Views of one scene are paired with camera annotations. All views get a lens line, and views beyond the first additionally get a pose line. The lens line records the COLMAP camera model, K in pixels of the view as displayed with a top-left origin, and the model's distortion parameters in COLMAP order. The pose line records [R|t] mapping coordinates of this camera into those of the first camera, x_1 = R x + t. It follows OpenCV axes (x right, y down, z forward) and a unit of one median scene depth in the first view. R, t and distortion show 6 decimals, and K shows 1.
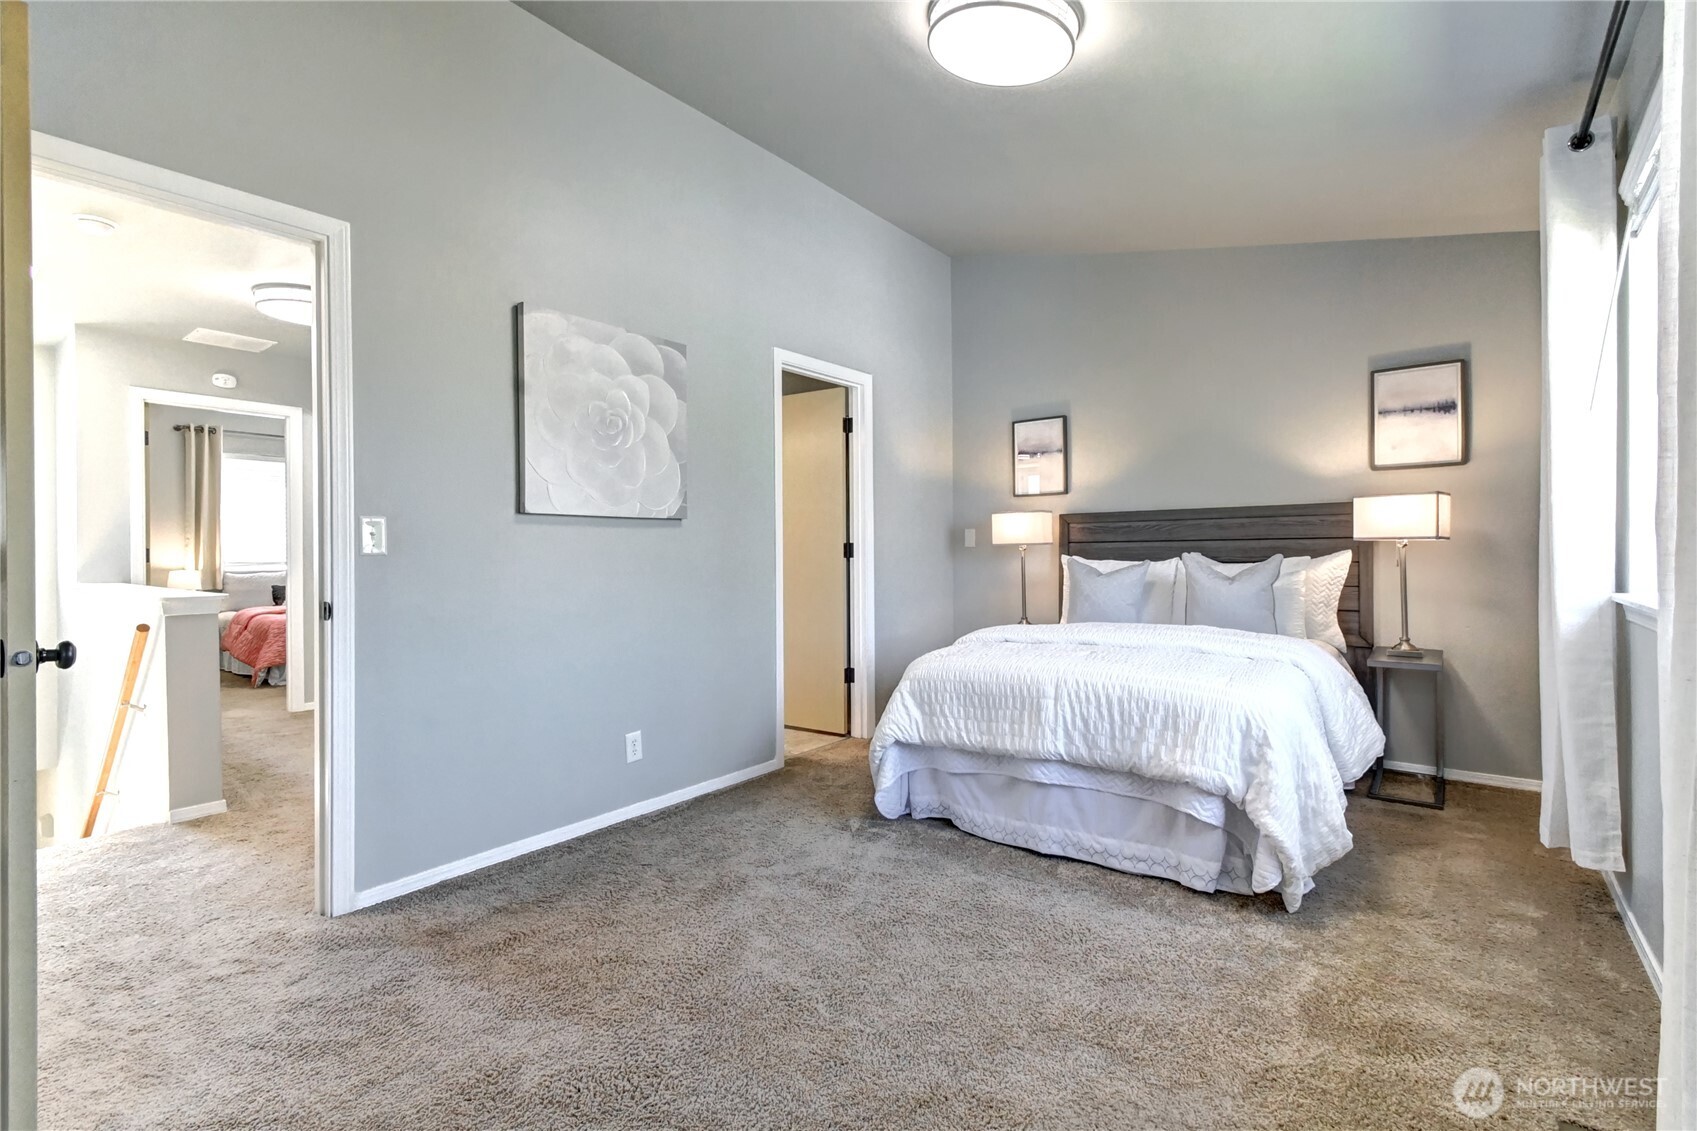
lens RADIAL K [[784.1, 0, 890.1], [0, 784.1, 562.0], [0, 0, 1]] dist [-0.001239, -0.000268]
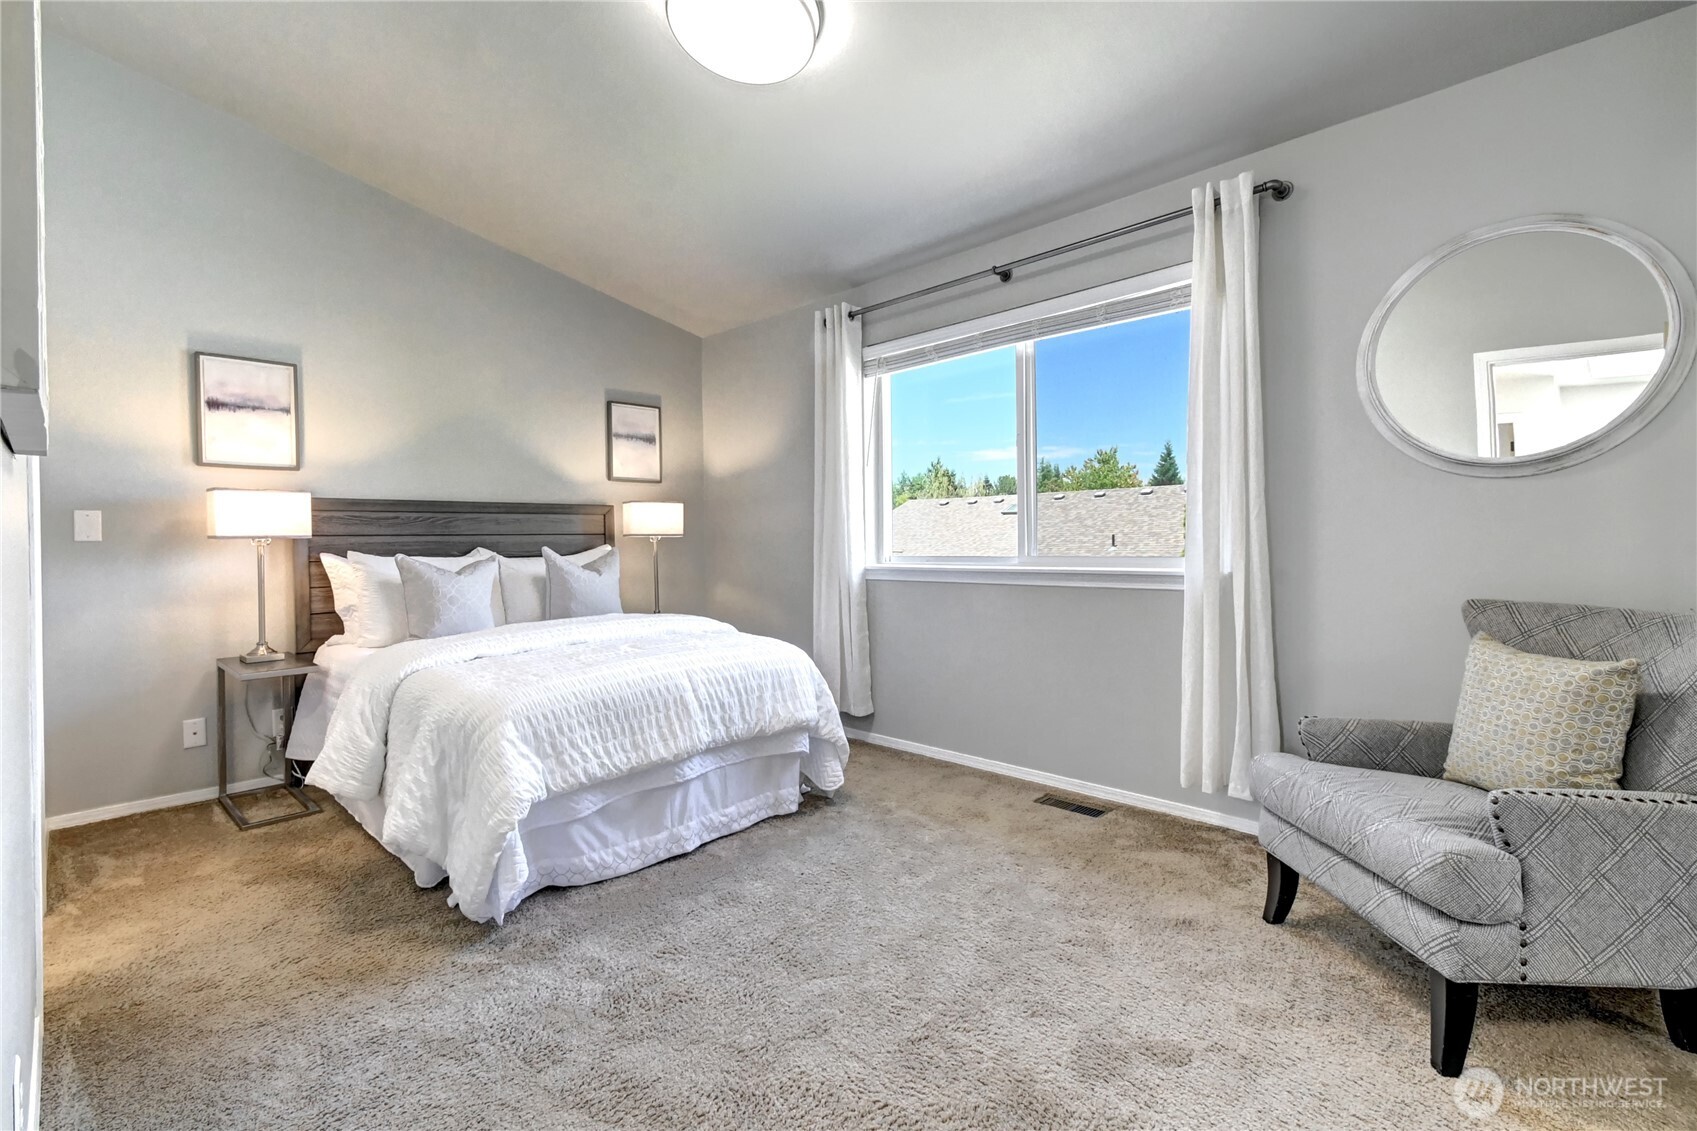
lens RADIAL K [[731.1, 0, 840.1], [0, 731.1, 555.9], [0, 0, 1]] dist [0.000945, -0.000001]
pose [[0.136987, -0.011258, 0.990509, -0.611471], [0.022720, 0.999708, 0.008220, 0.000866], [-0.990312, 0.021379, 0.137203, 0.617505]]
